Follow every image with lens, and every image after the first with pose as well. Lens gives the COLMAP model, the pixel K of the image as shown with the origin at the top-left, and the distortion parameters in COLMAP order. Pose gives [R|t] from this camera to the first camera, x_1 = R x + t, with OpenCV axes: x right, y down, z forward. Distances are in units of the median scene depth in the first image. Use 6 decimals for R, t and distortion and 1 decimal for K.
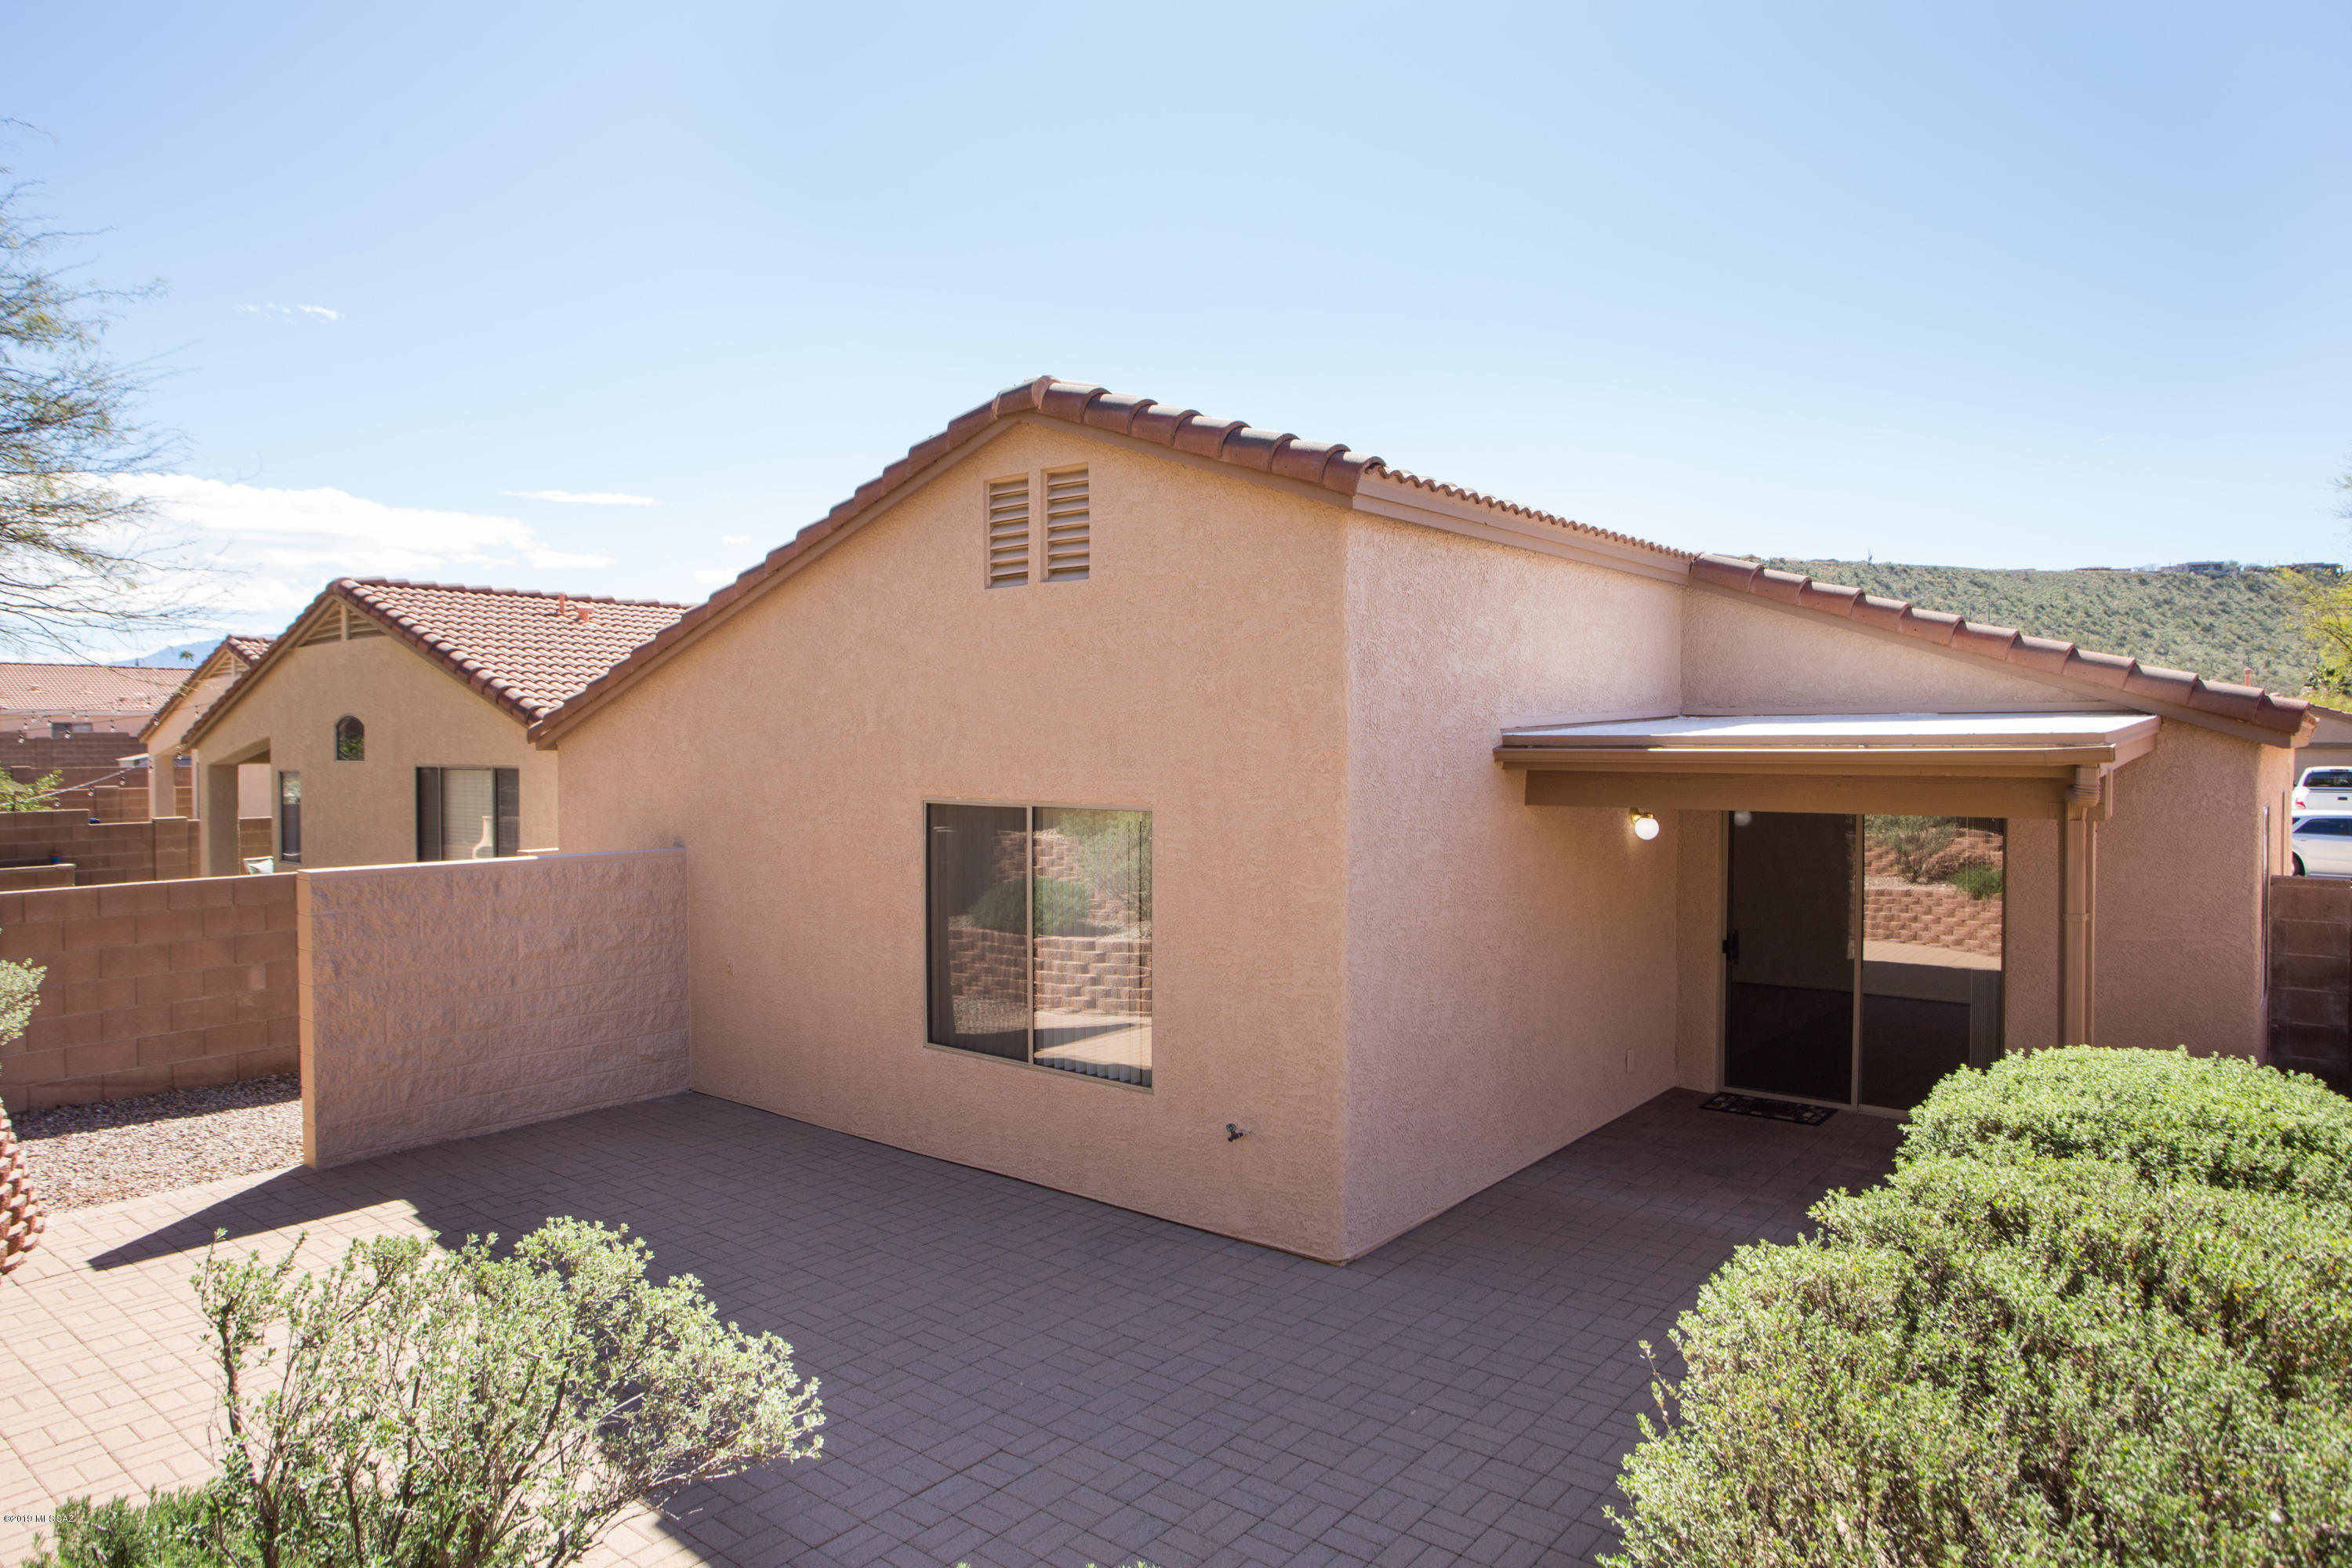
lens RADIAL K [[1416.3, 0, 1176.0], [0, 1416.3, 784.0], [0, 0, 1]] dist [-0.055835, 0.000484]
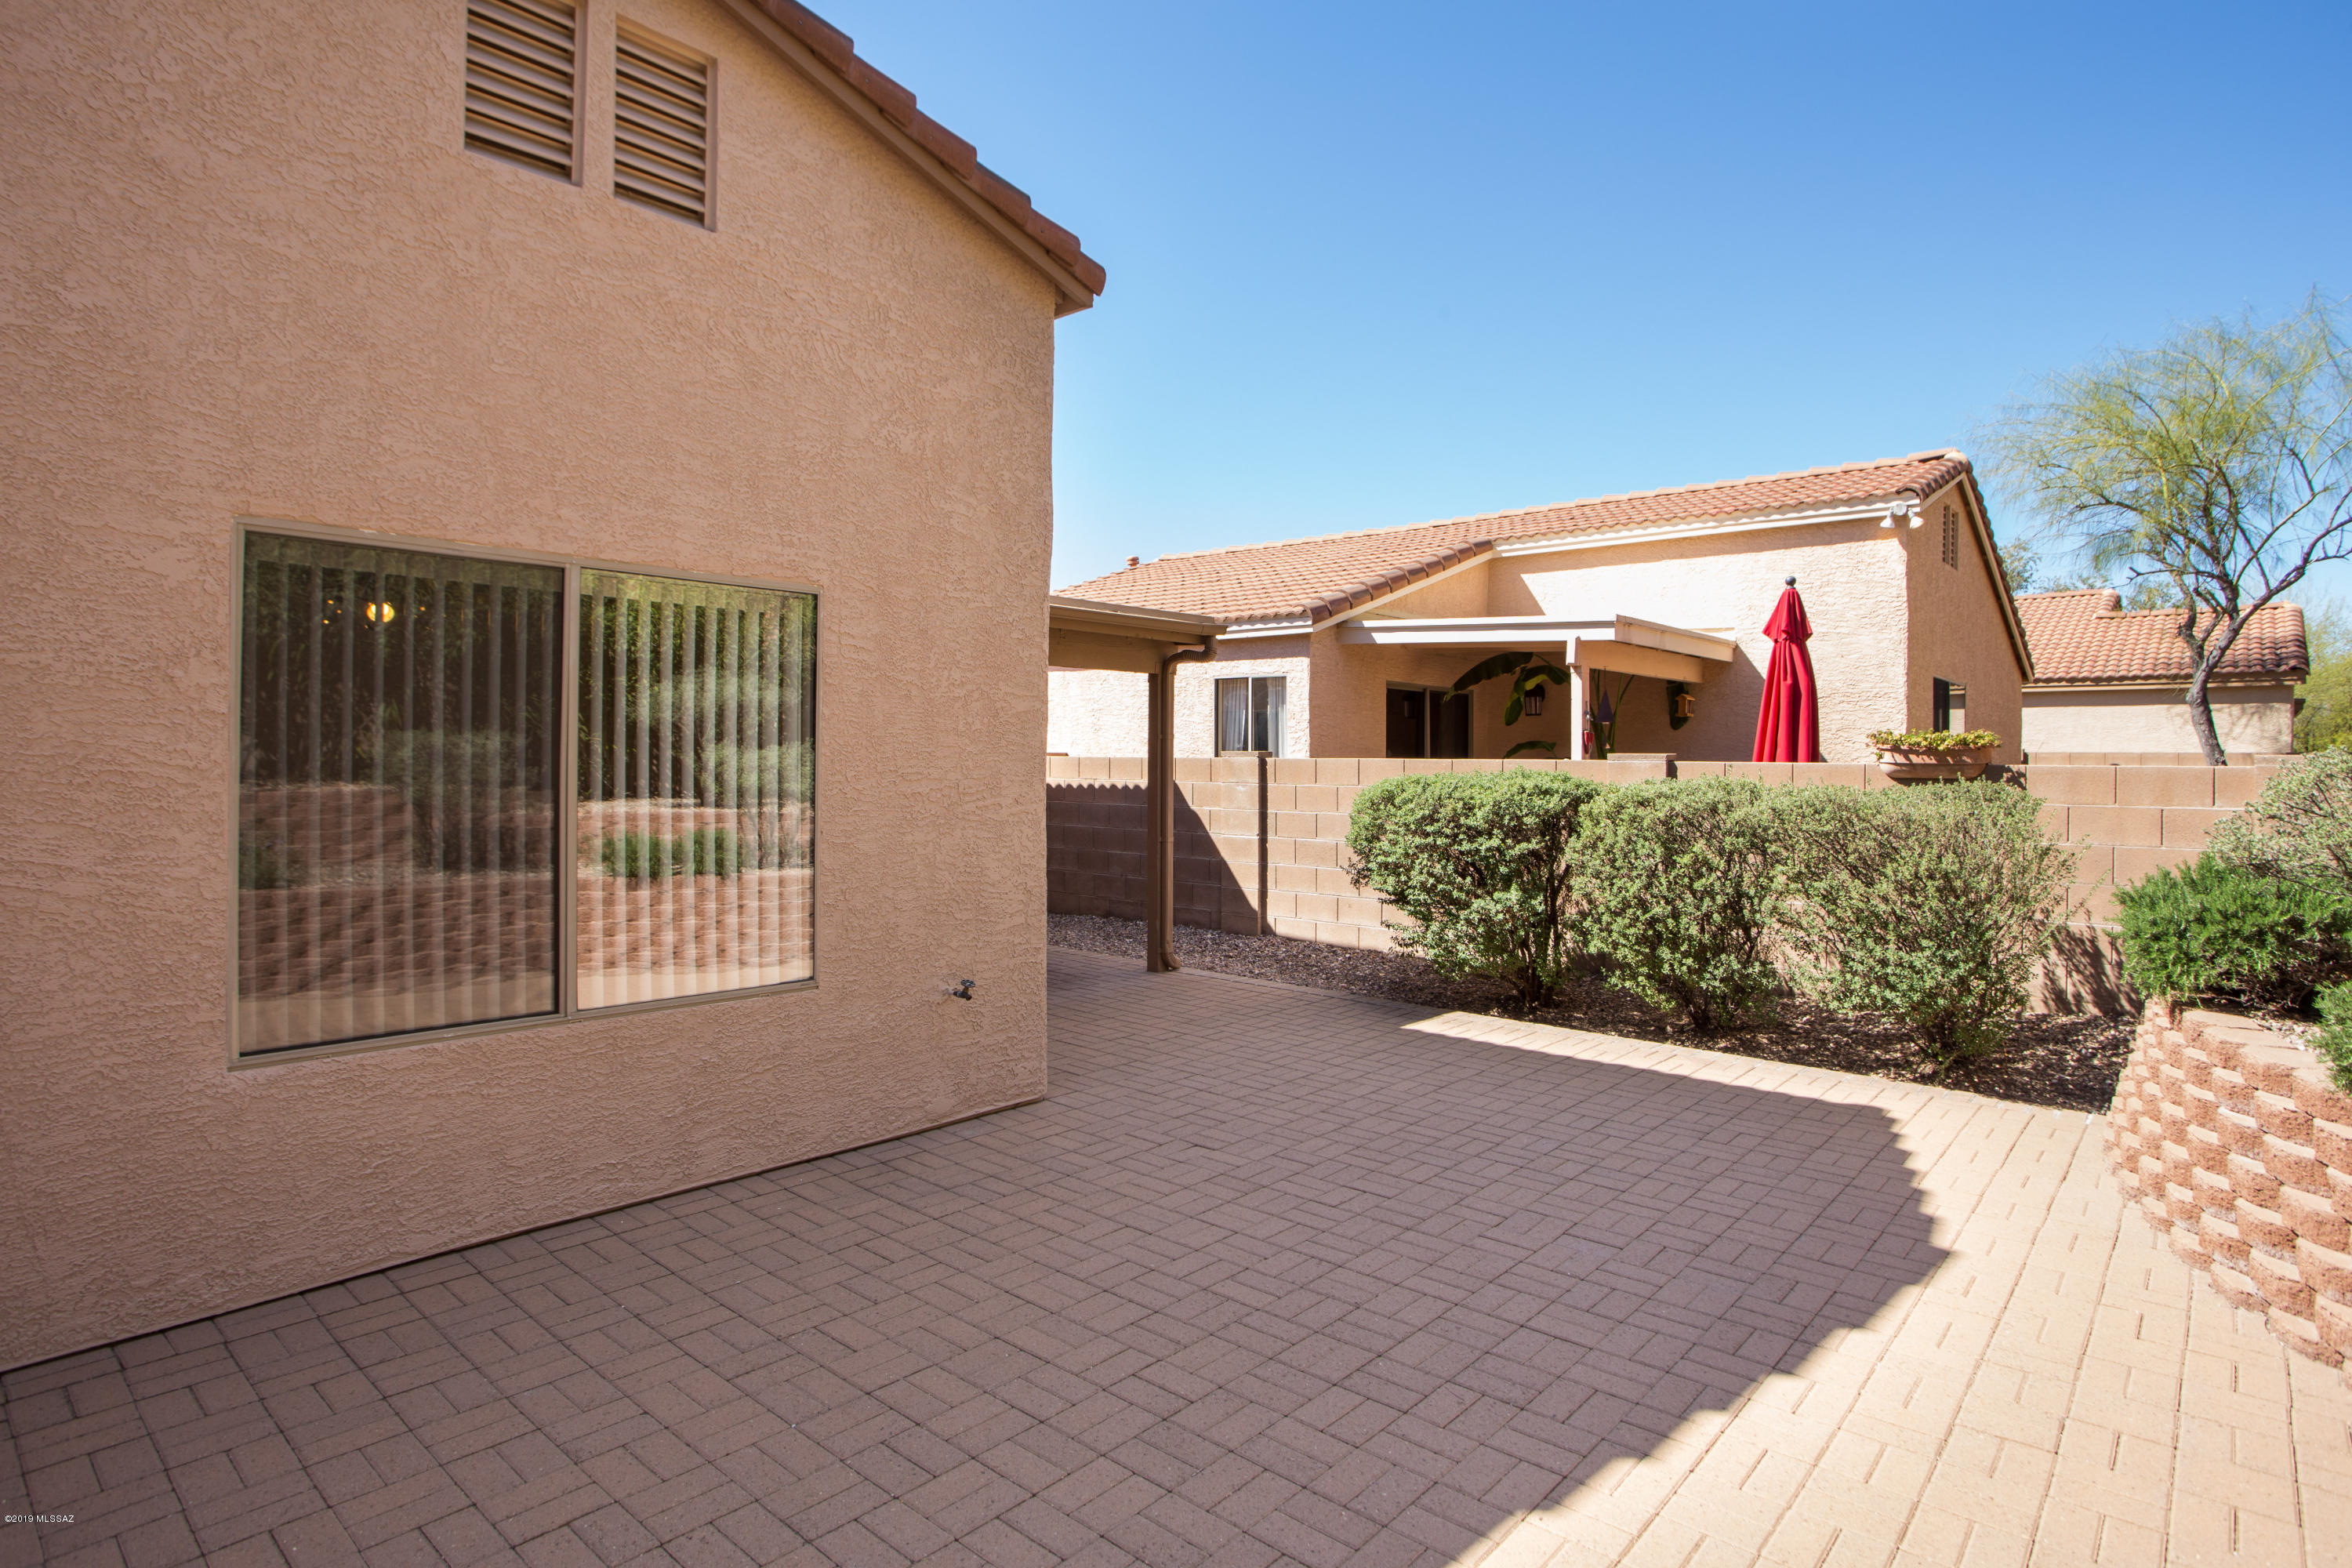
lens RADIAL K [[1246.2, 0, 1197.3], [0, 1246.2, 773.0], [0, 0, 1]] dist [-0.087084, 0.050650]
pose [[0.035499, -0.005677, 0.999354, -0.666005], [0.021724, 0.999752, 0.004907, 0.116150], [-0.999134, 0.021536, 0.035614, 0.815433]]
